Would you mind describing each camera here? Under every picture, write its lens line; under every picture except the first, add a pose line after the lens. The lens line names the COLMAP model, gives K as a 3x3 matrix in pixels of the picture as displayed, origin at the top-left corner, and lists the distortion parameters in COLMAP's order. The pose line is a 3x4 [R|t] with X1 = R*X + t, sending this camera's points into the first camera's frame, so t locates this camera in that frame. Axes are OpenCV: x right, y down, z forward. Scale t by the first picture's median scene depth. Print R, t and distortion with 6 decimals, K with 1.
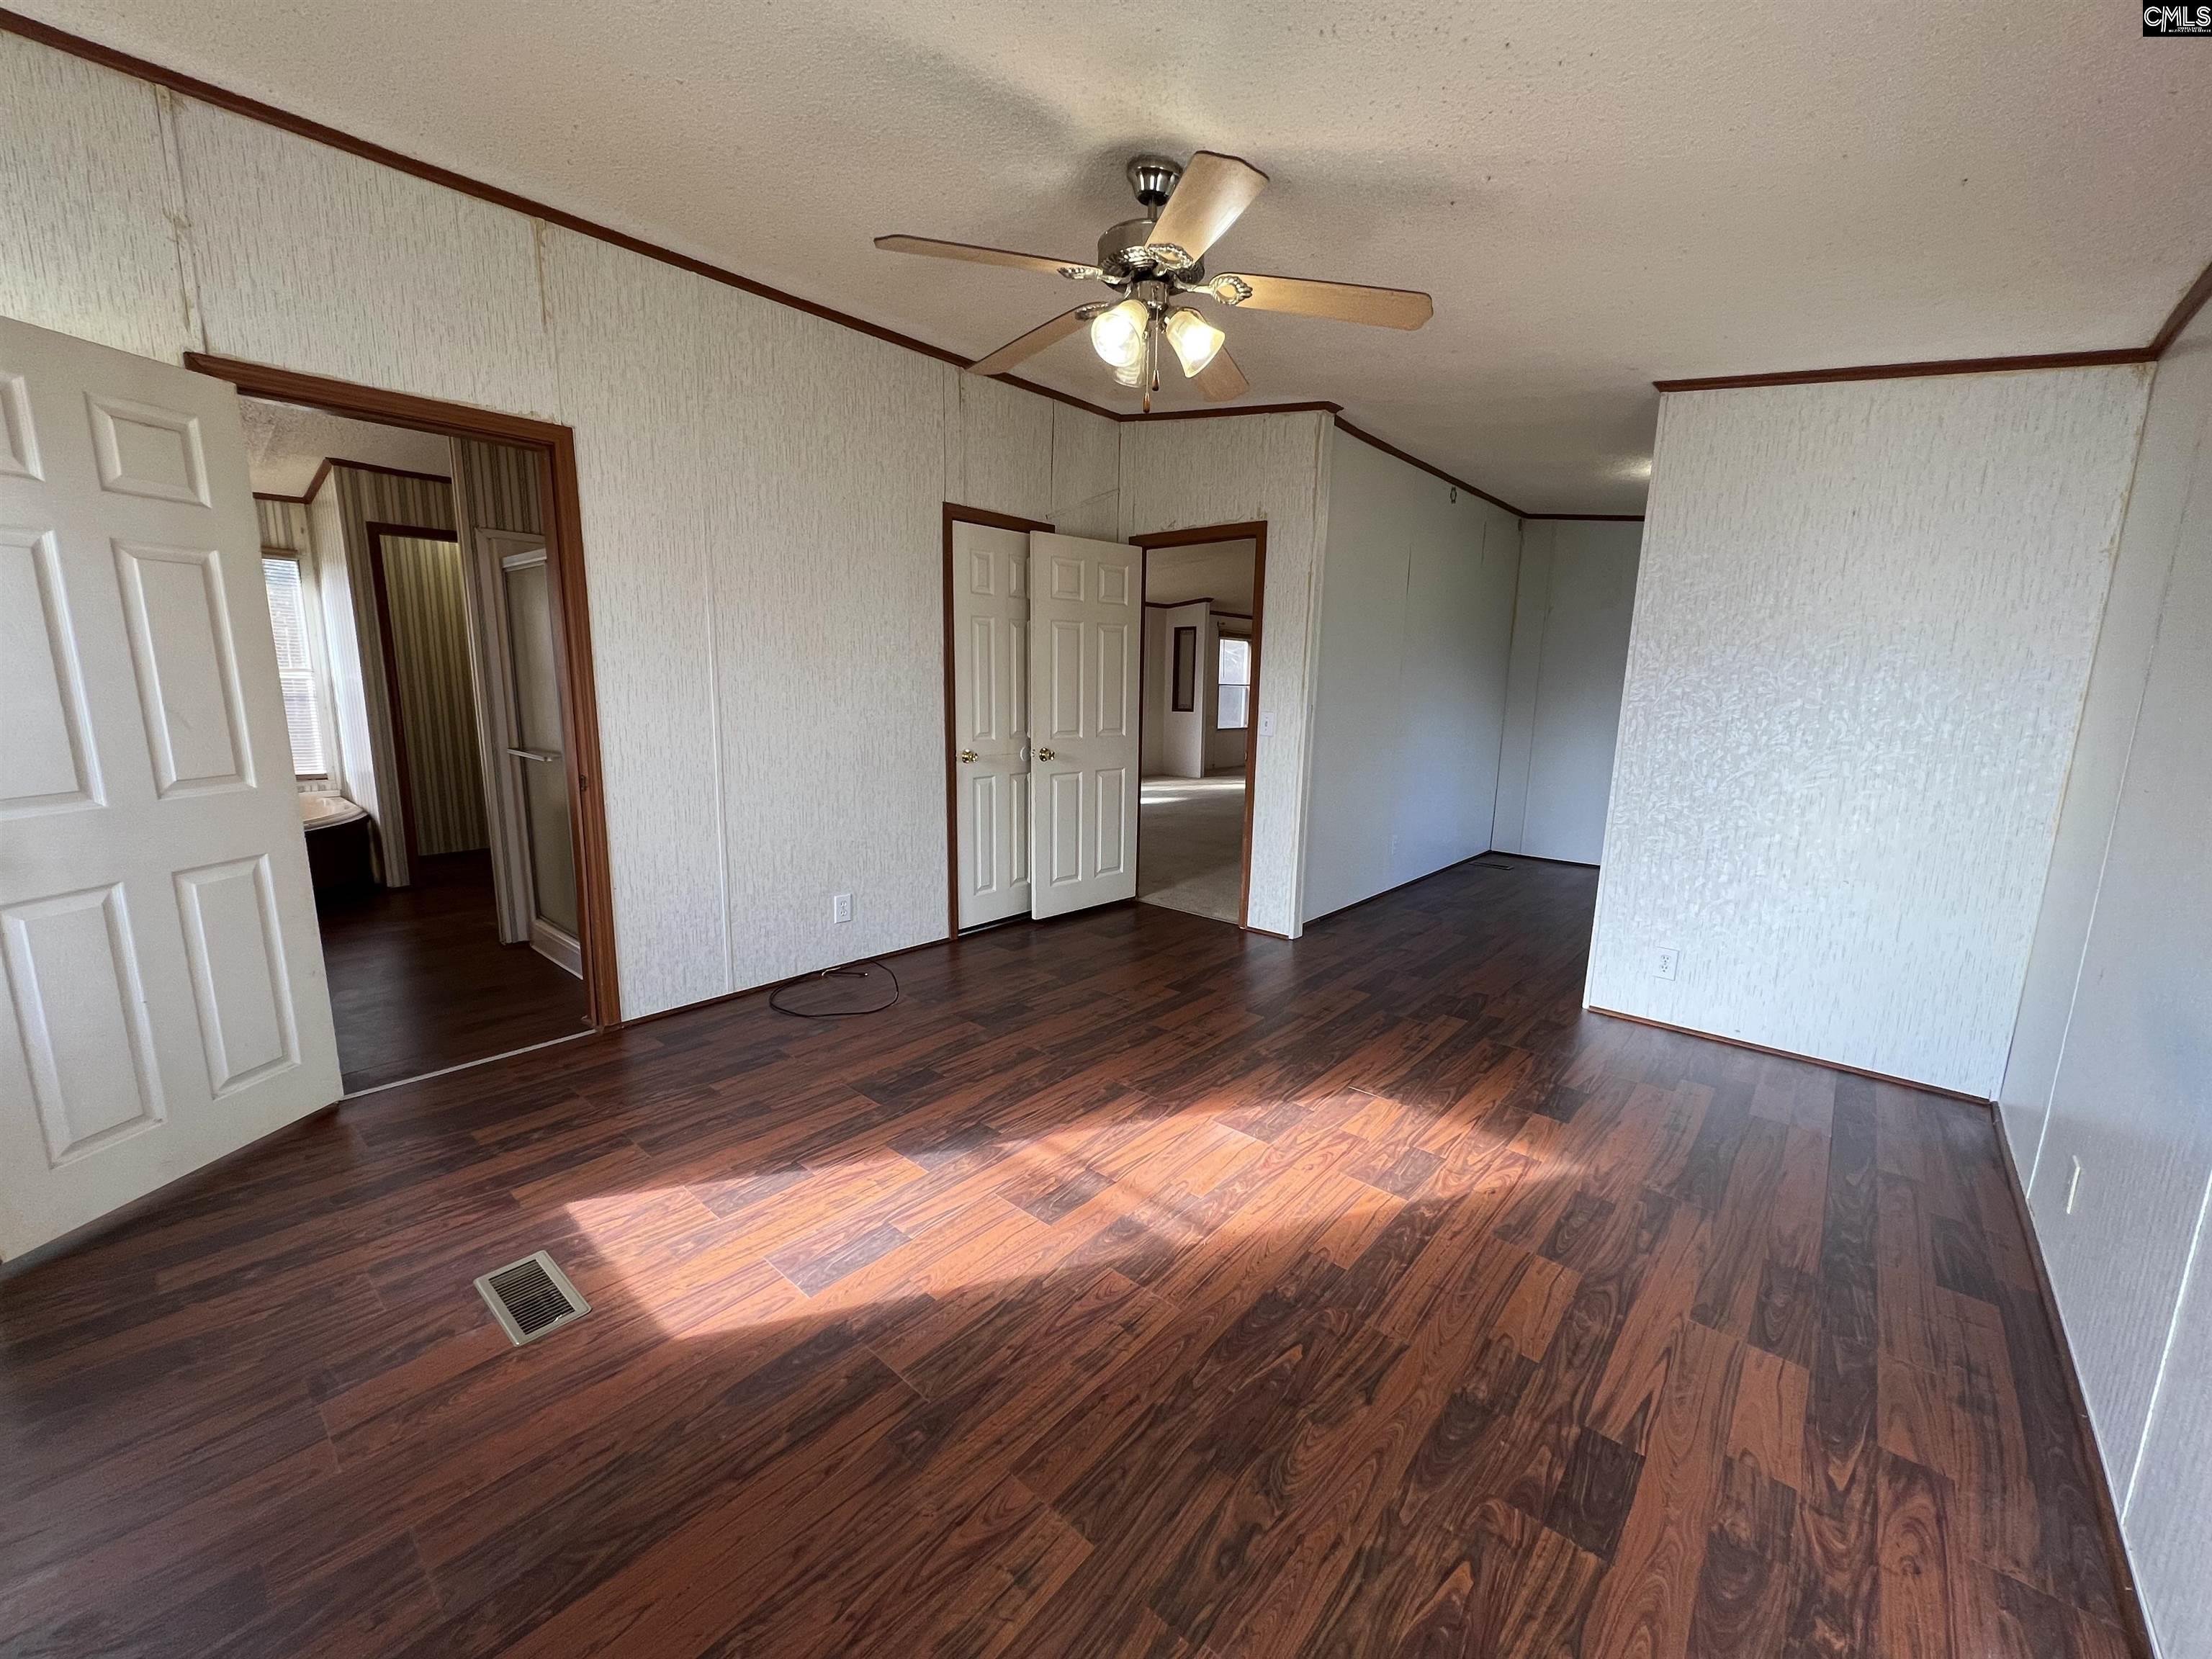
lens RADIAL K [[877.3, 0, 1110.5], [0, 877.3, 834.1], [0, 0, 1]] dist [-0.001701, -0.000287]
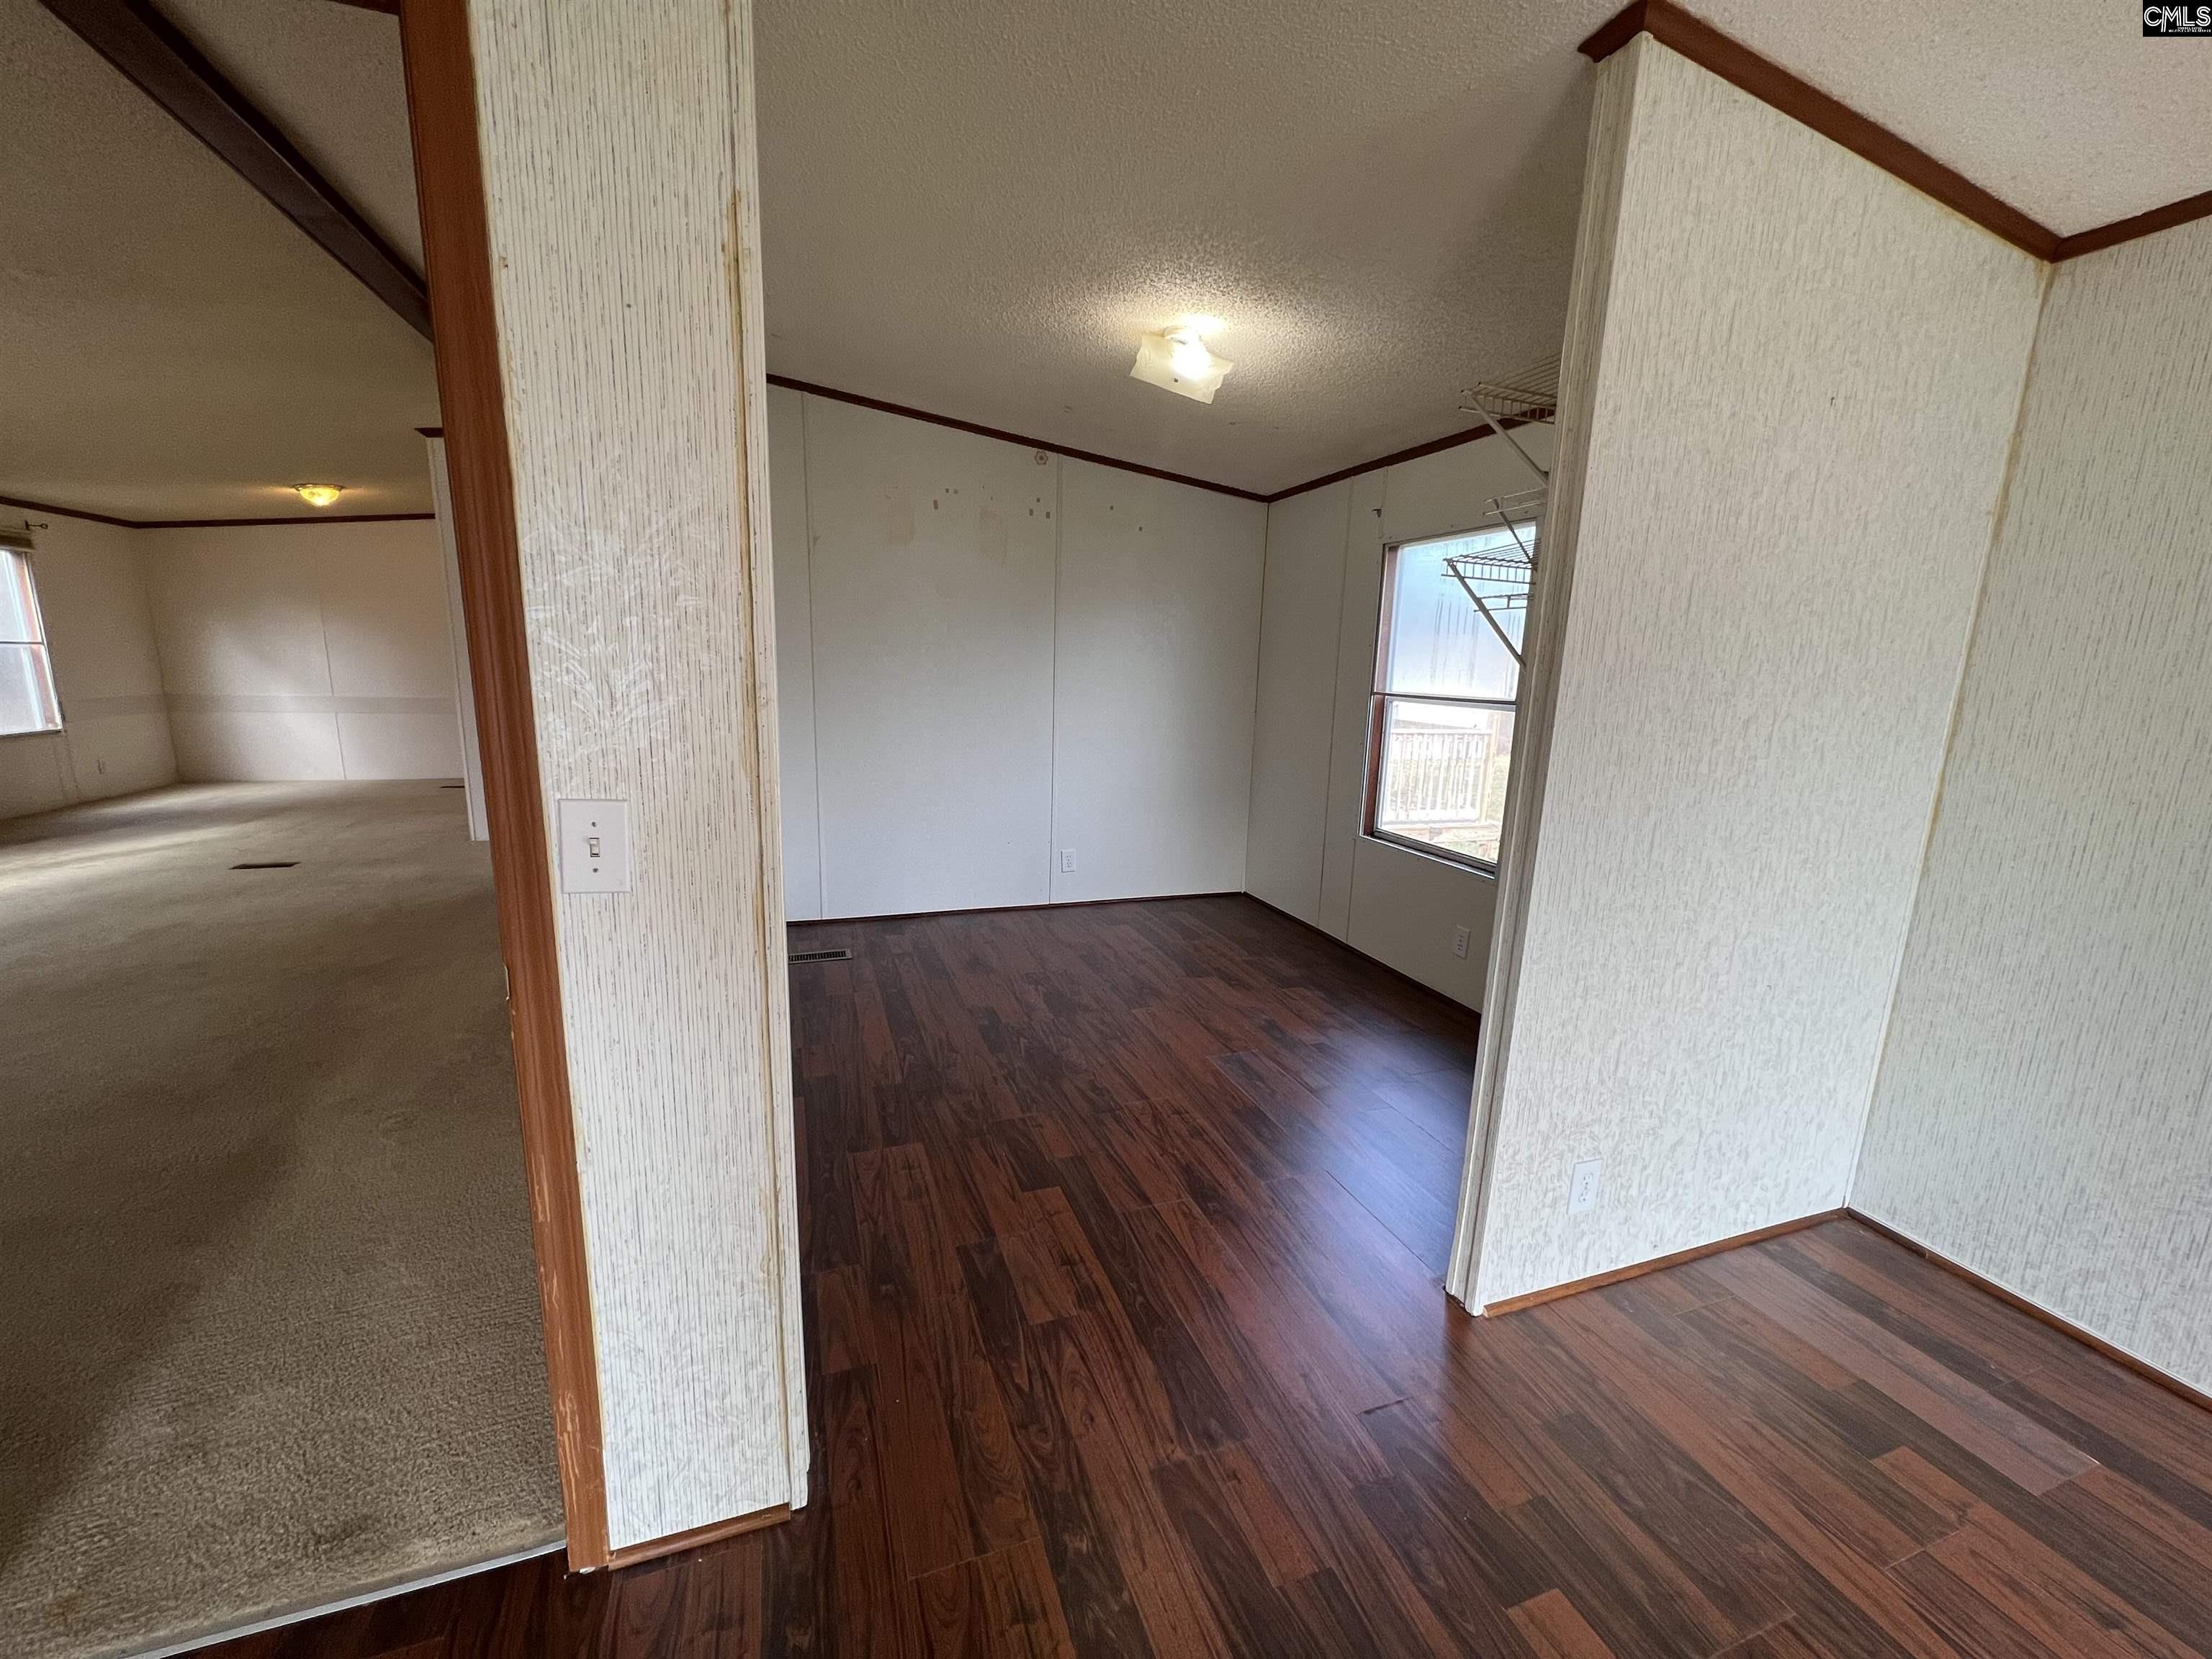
lens RADIAL K [[877.3, 0, 1110.5], [0, 877.3, 834.1], [0, 0, 1]] dist [-0.001701, -0.000287]
pose [[0.486032, -0.172434, 0.856761, 0.064492], [0.133077, 0.983512, 0.122451, -0.243355], [-0.863750, 0.054500, 0.500966, 1.289325]]
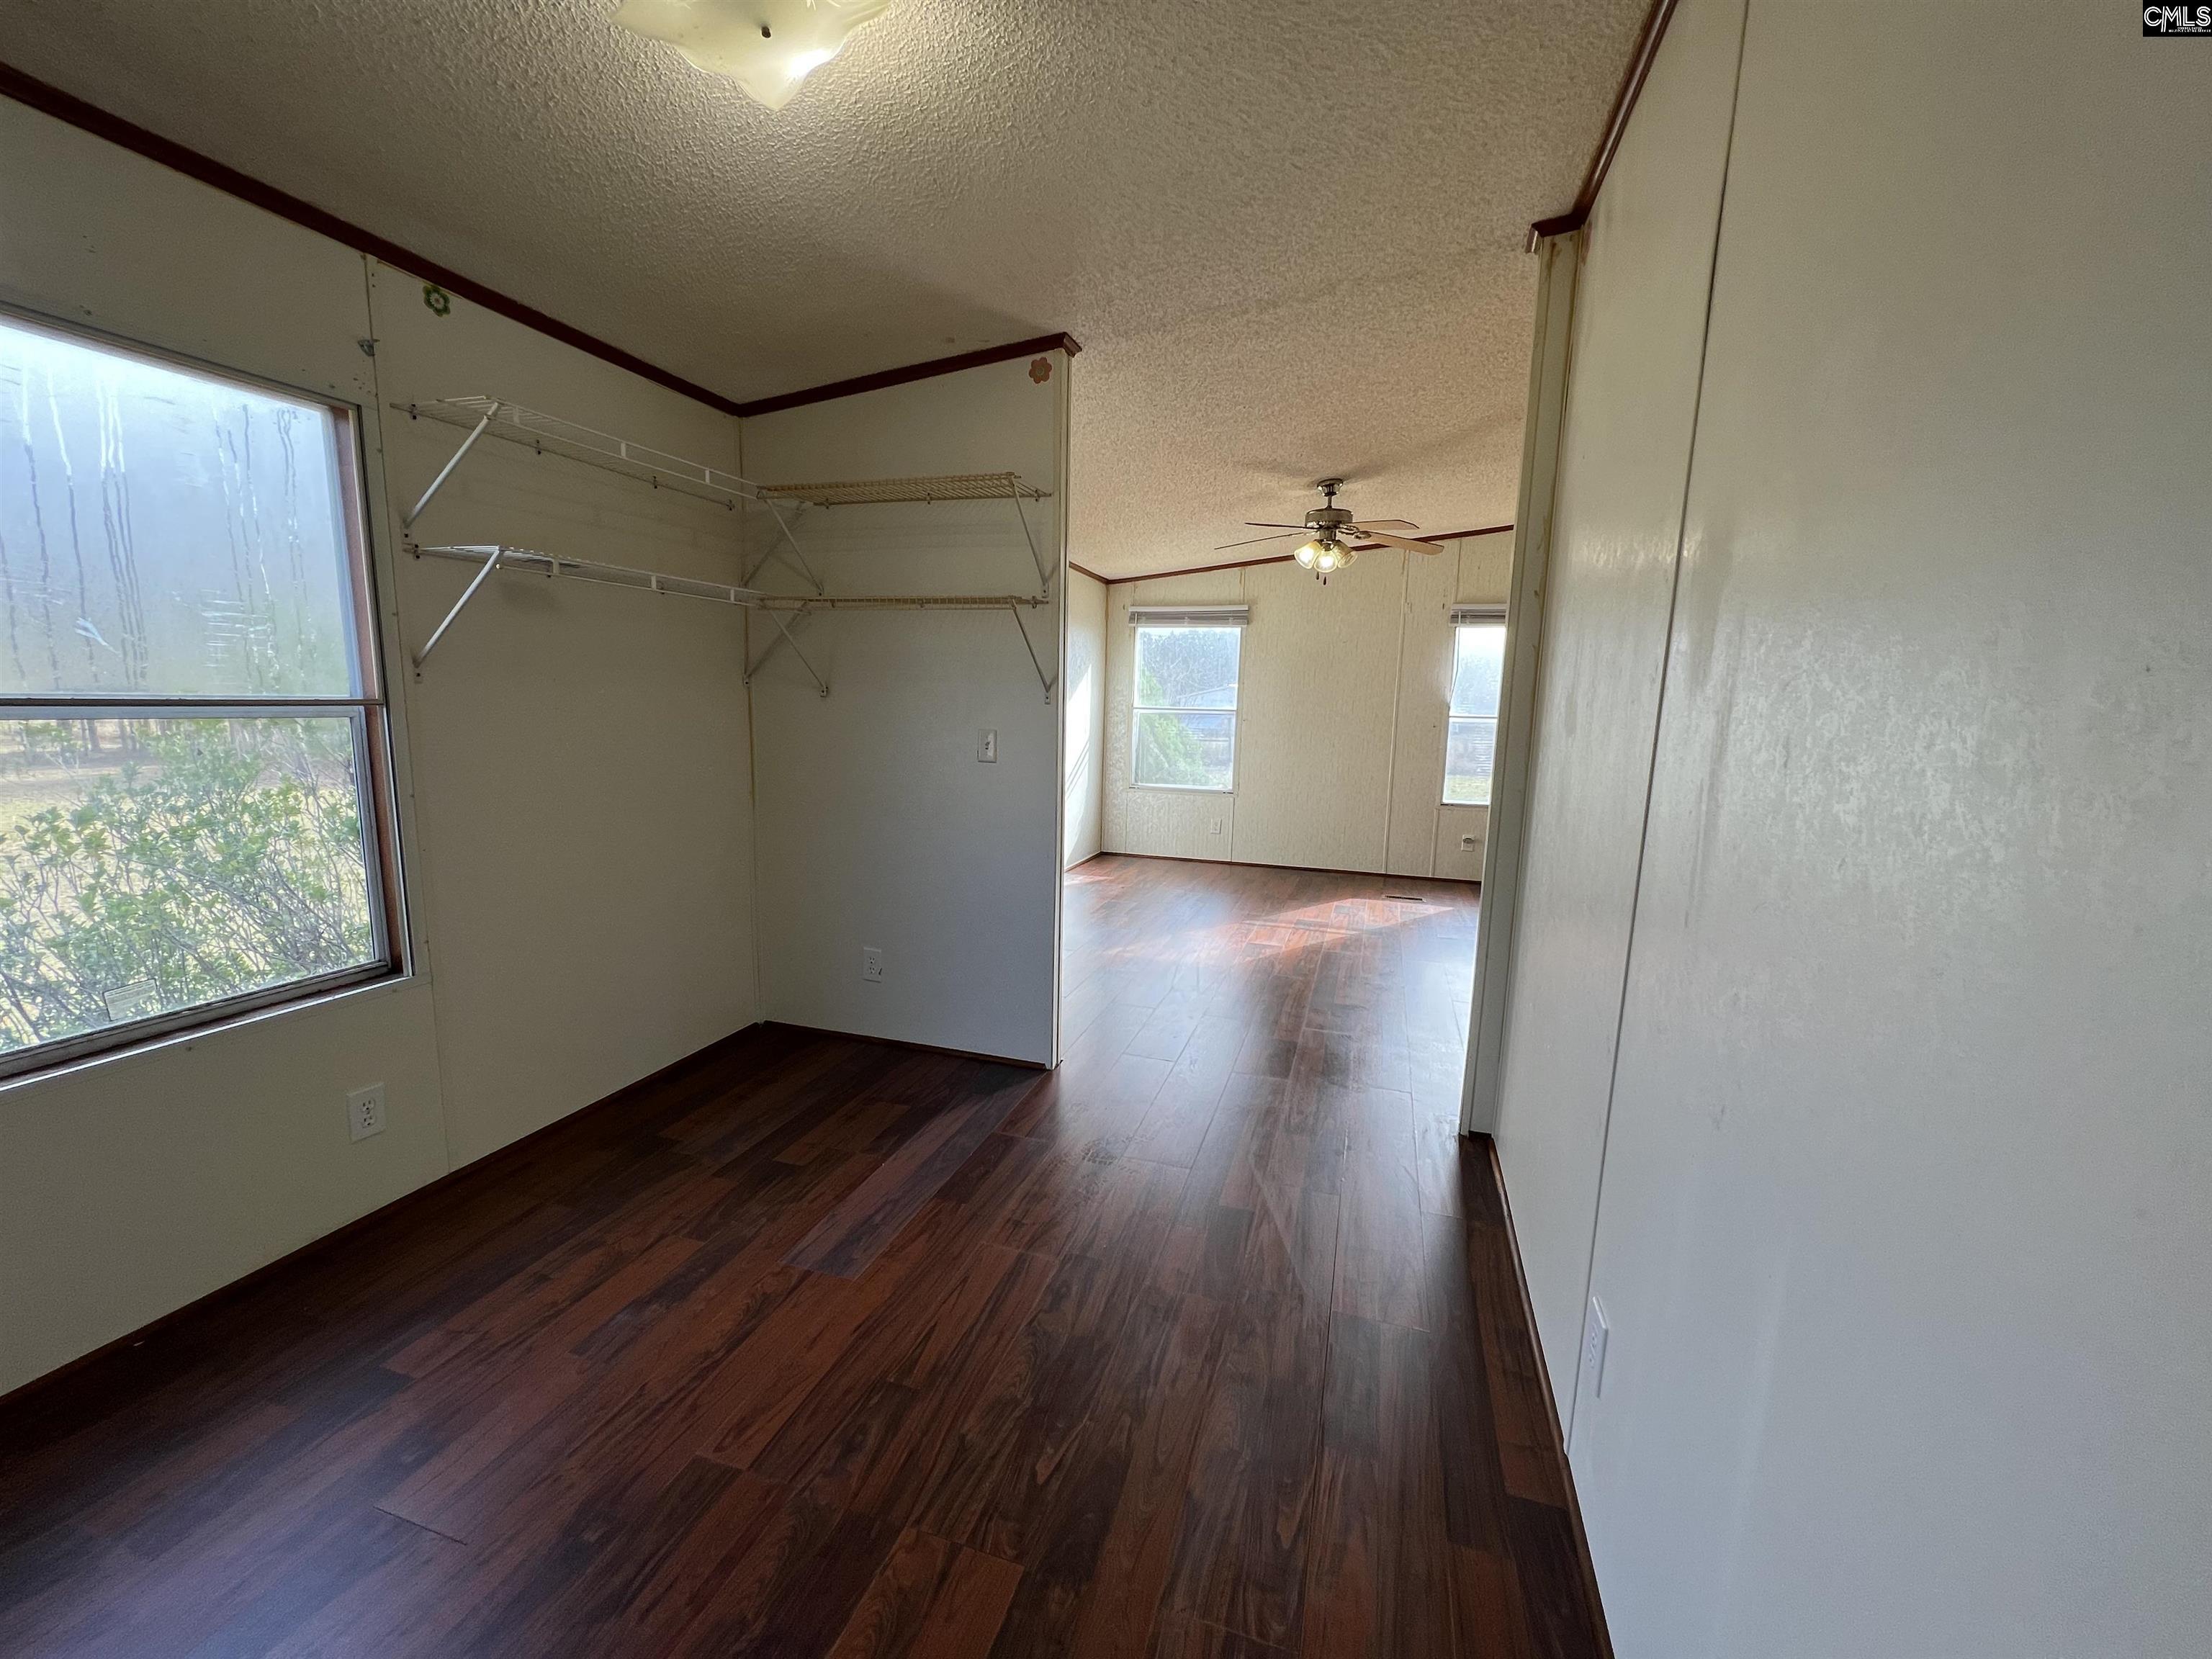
lens RADIAL K [[877.3, 0, 1110.5], [0, 877.3, 834.1], [0, 0, 1]] dist [-0.001701, -0.000287]
pose [[-0.915986, 0.015046, -0.400928, 1.187527], [-0.116480, 0.946284, 0.301629, -0.402085], [0.383930, 0.322988, -0.865030, 2.402396]]
